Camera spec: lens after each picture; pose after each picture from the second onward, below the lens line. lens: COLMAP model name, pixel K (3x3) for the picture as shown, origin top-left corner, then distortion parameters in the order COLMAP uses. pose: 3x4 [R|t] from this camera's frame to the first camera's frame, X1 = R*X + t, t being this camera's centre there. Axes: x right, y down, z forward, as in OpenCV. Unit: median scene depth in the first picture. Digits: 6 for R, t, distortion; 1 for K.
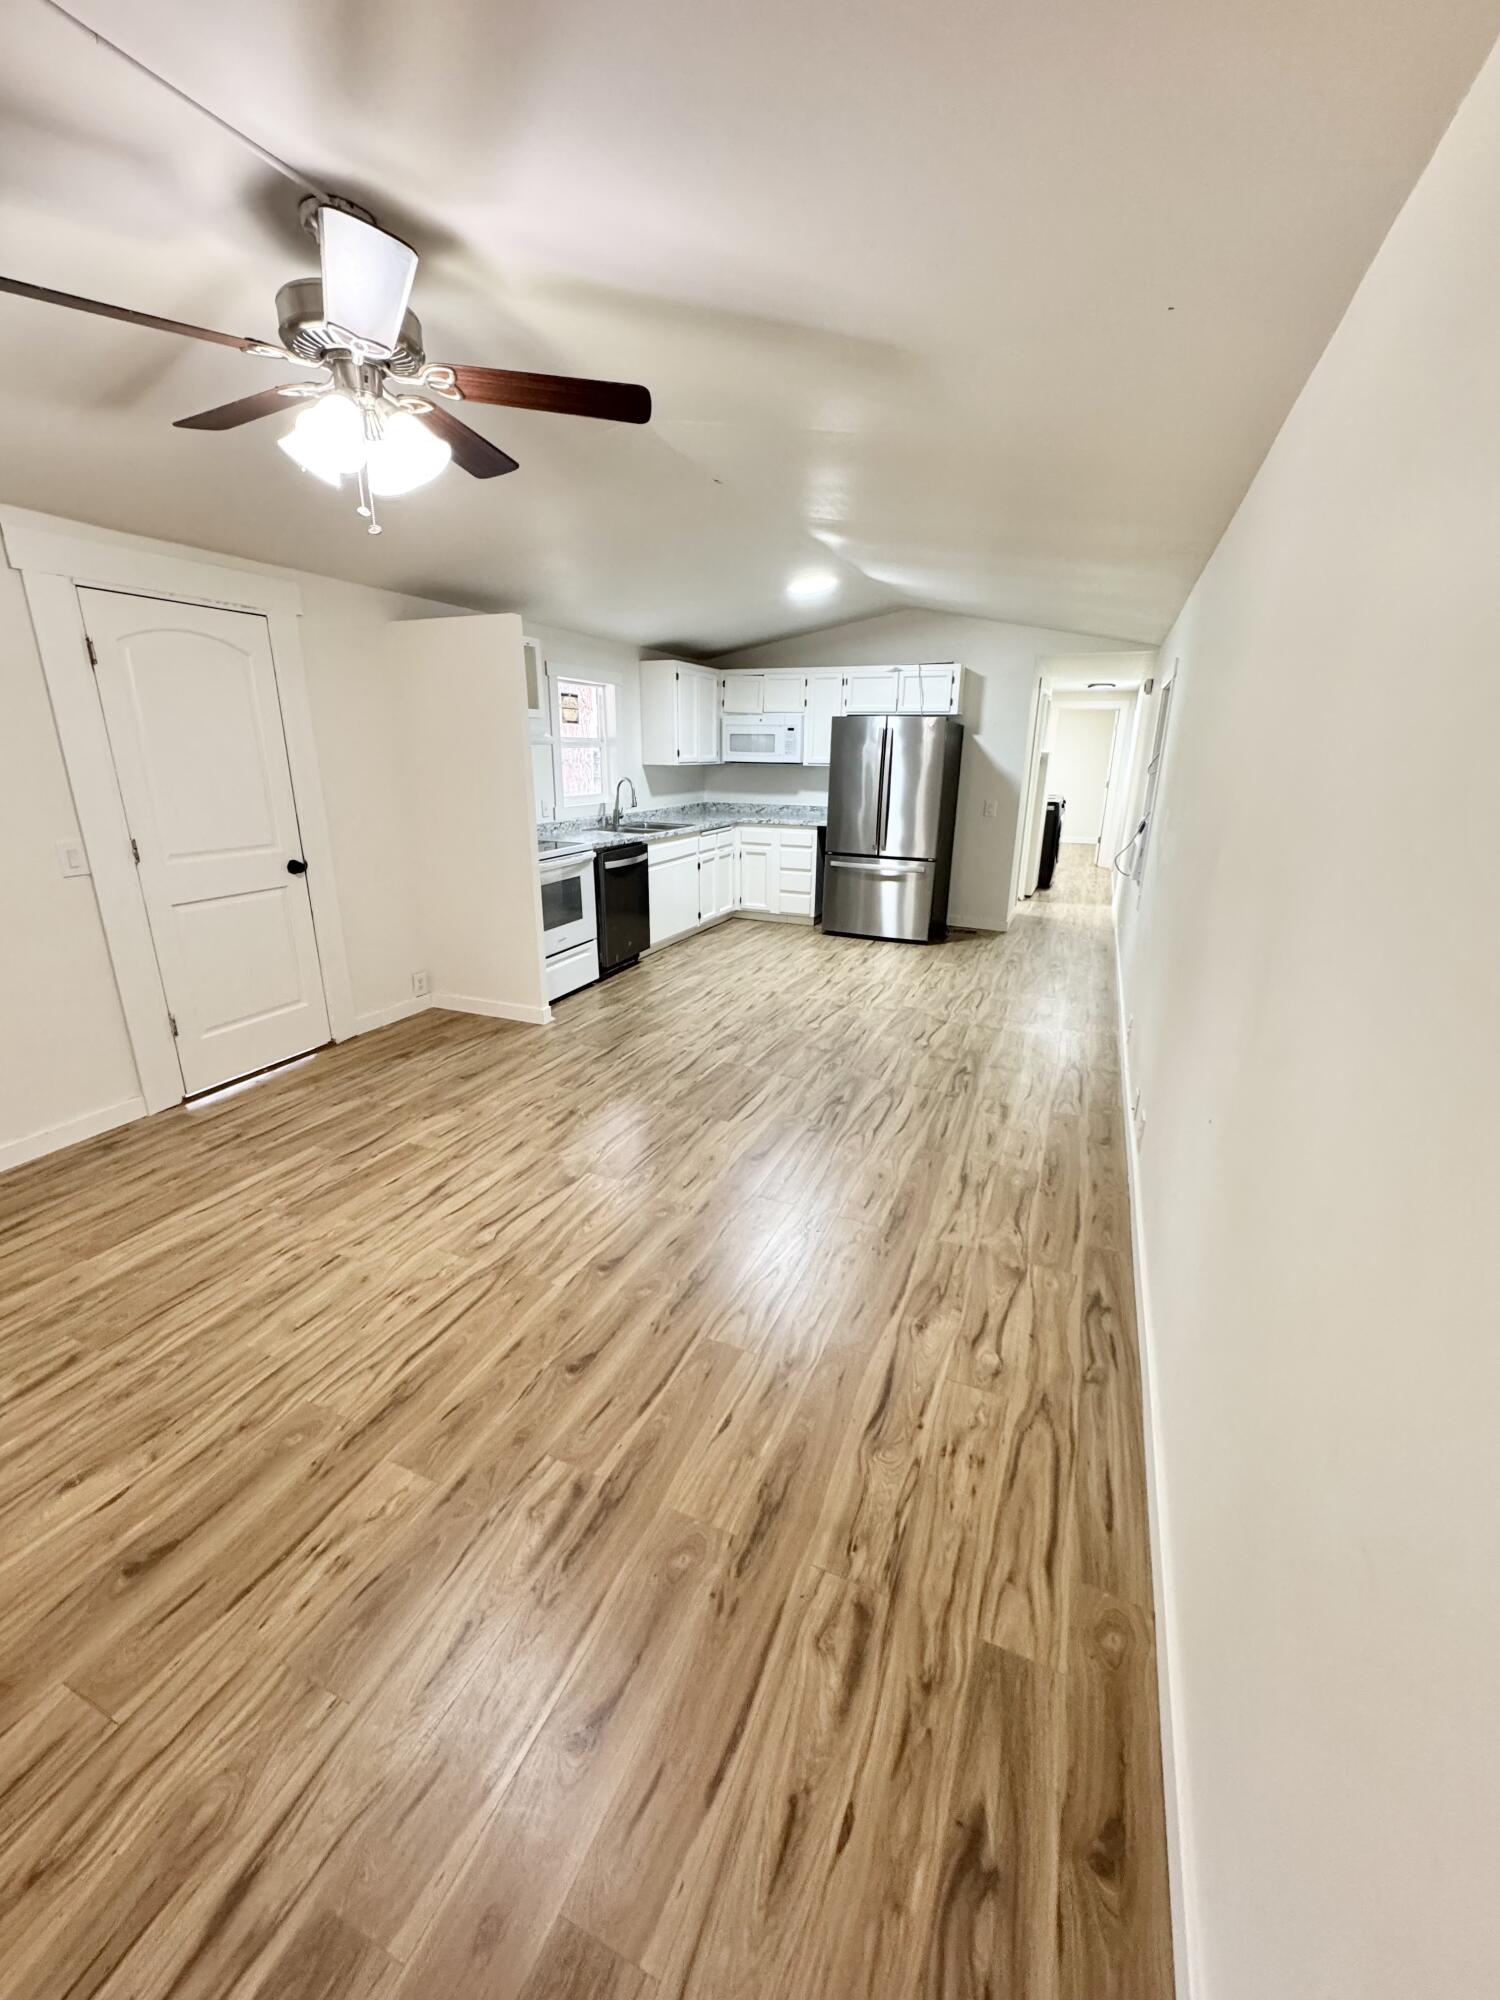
lens RADIAL K [[794.6, 0, 750.0], [0, 794.6, 1000.0], [0, 0, 1]] dist [0.000875, -0.000033]
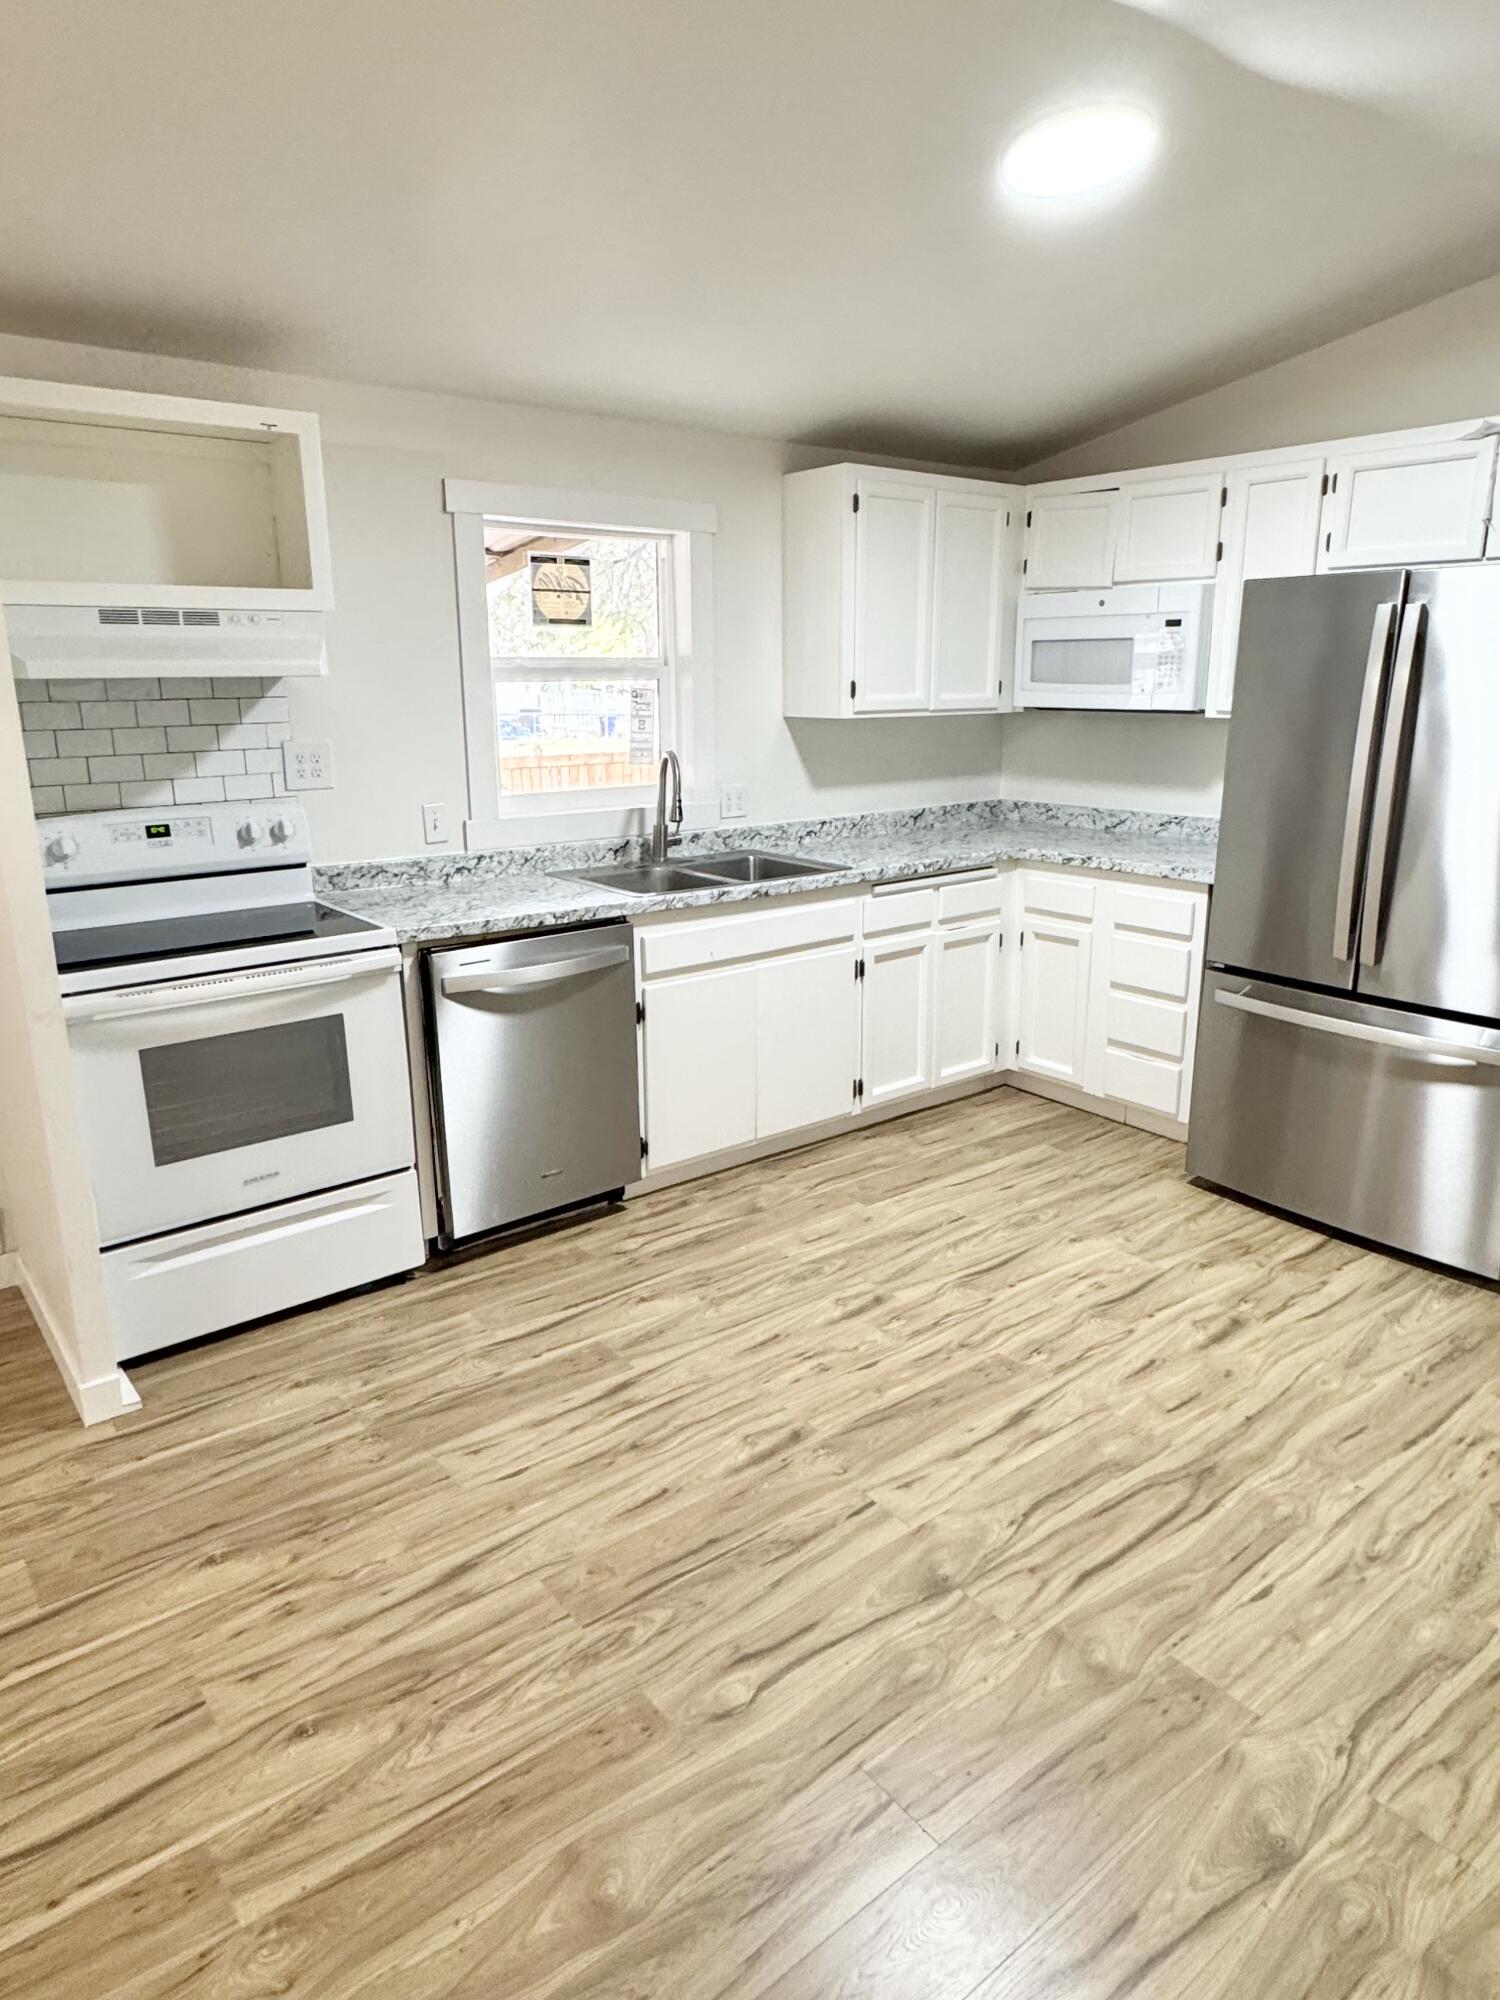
lens RADIAL K [[1240.1, 0, 750.0], [0, 1240.1, 1000.0], [0, 0, 1]] dist [-0.009690, -0.000530]
pose [[0.878388, 0.104389, -0.466409, 0.189681], [-0.129356, 0.991360, -0.021736, -0.141597], [0.460110, 0.079425, 0.884302, 0.457687]]
